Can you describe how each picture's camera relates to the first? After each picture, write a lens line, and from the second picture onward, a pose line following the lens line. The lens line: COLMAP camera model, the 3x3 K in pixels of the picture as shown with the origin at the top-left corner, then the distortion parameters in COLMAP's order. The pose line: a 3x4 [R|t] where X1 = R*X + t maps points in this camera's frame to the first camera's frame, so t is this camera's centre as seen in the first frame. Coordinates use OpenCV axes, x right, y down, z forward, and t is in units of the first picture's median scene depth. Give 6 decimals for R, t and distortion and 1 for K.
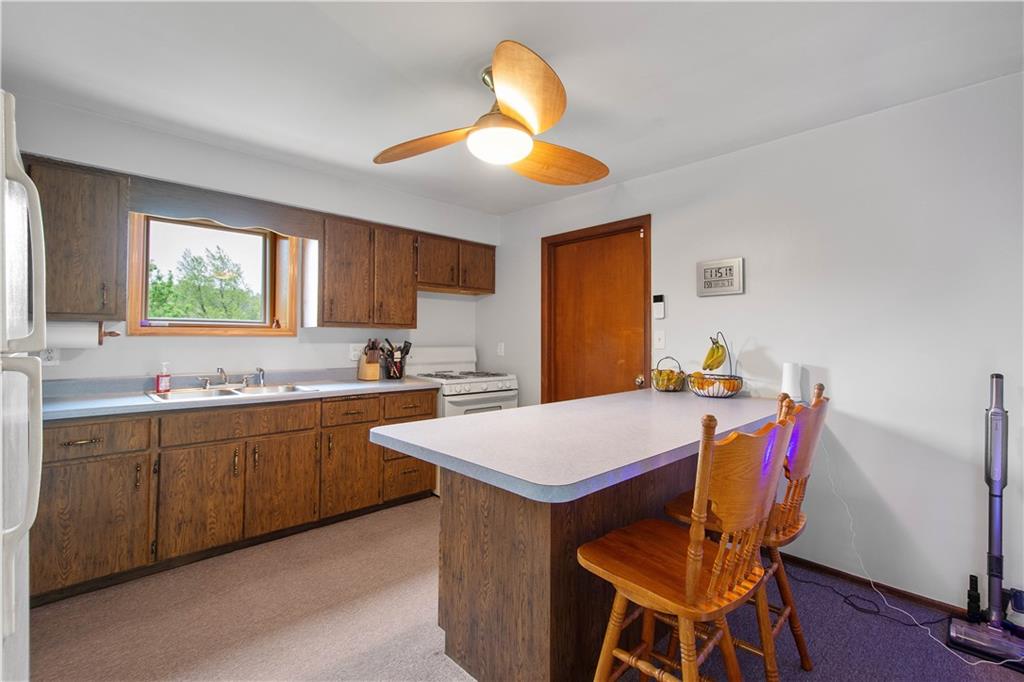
lens RADIAL K [[445.3, 0, 512.0], [0, 445.3, 341.0], [0, 0, 1]] dist [-0.000229, -0.000007]
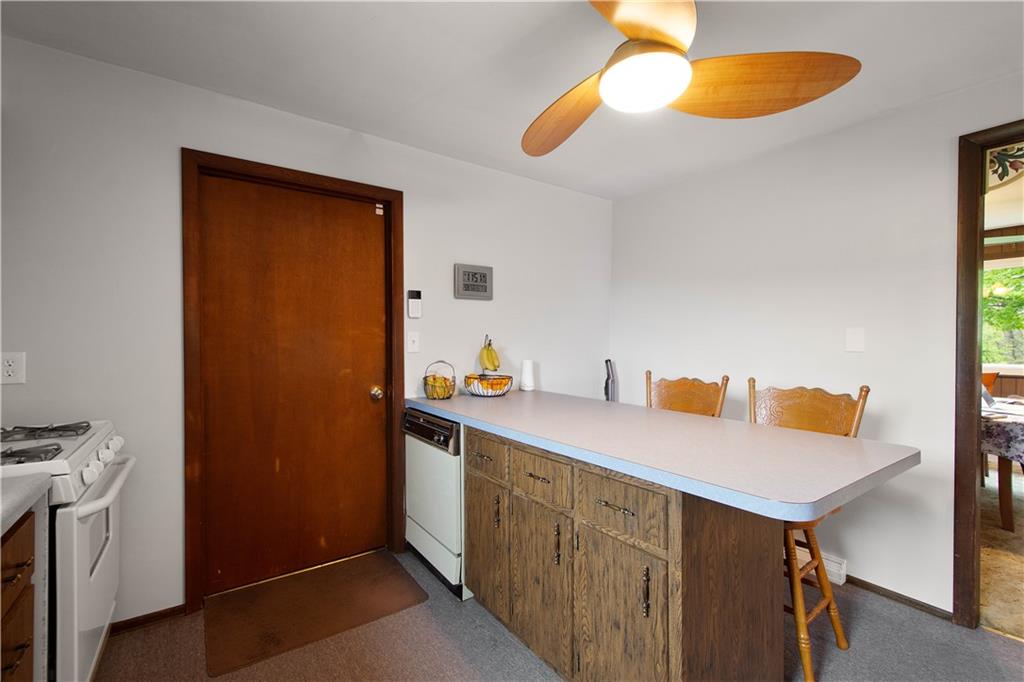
lens RADIAL K [[450.5, 0, 512.0], [0, 450.5, 341.0], [0, 0, 1]] dist [-0.000376, -0.000084]
pose [[0.149464, 0.002419, 0.988764, -0.501523], [0.005468, 0.999980, -0.003273, -0.001063], [-0.988752, 0.005896, 0.149448, 0.680815]]
